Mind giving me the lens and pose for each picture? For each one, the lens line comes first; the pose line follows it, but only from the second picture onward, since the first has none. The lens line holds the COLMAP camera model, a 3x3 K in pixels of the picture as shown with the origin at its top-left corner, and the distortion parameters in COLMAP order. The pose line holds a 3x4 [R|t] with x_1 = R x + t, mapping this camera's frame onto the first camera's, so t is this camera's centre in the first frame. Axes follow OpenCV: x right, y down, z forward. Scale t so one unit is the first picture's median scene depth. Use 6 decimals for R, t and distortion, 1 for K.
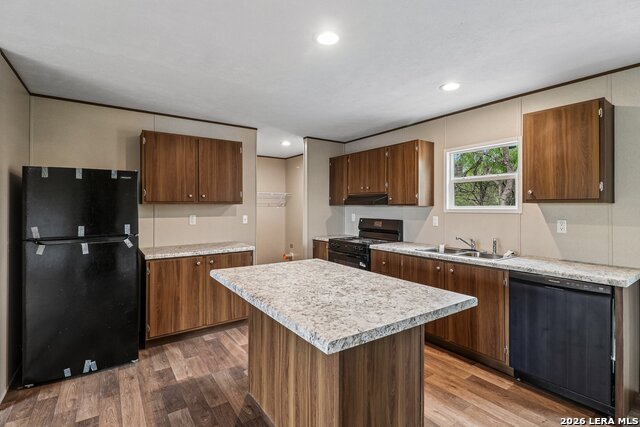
lens RADIAL K [[301.5, 0, 317.4], [0, 301.5, 207.0], [0, 0, 1]] dist [-0.004344, -0.005969]
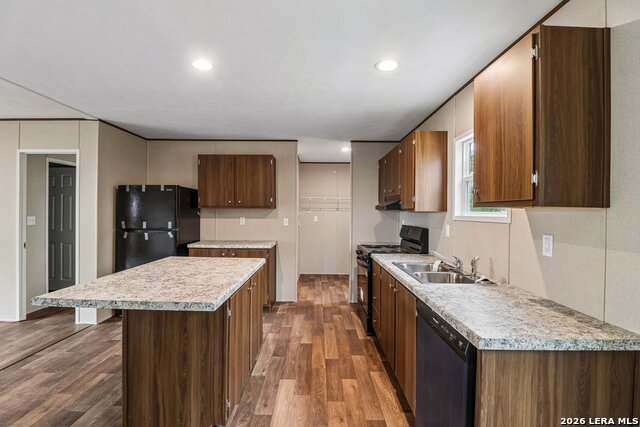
lens RADIAL K [[301.5, 0, 319.0], [0, 301.5, 214.2], [0, 0, 1]] dist [-0.004344, -0.005969]
pose [[0.816888, 0.013903, -0.576629, 0.772737], [-0.010024, 0.999901, 0.009907, -0.001060], [0.576709, -0.002312, 0.816946, 0.223662]]
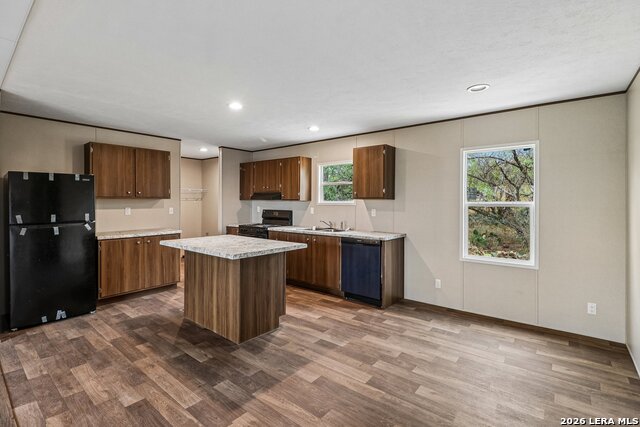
lens RADIAL K [[301.5, 0, 316.8], [0, 301.5, 202.5], [0, 0, 1]] dist [-0.004344, -0.005969]
pose [[0.961633, 0.001116, 0.274335, 0.005619], [-0.002611, 0.999984, 0.005087, -0.003093], [-0.274325, -0.005608, 0.961621, -0.603583]]
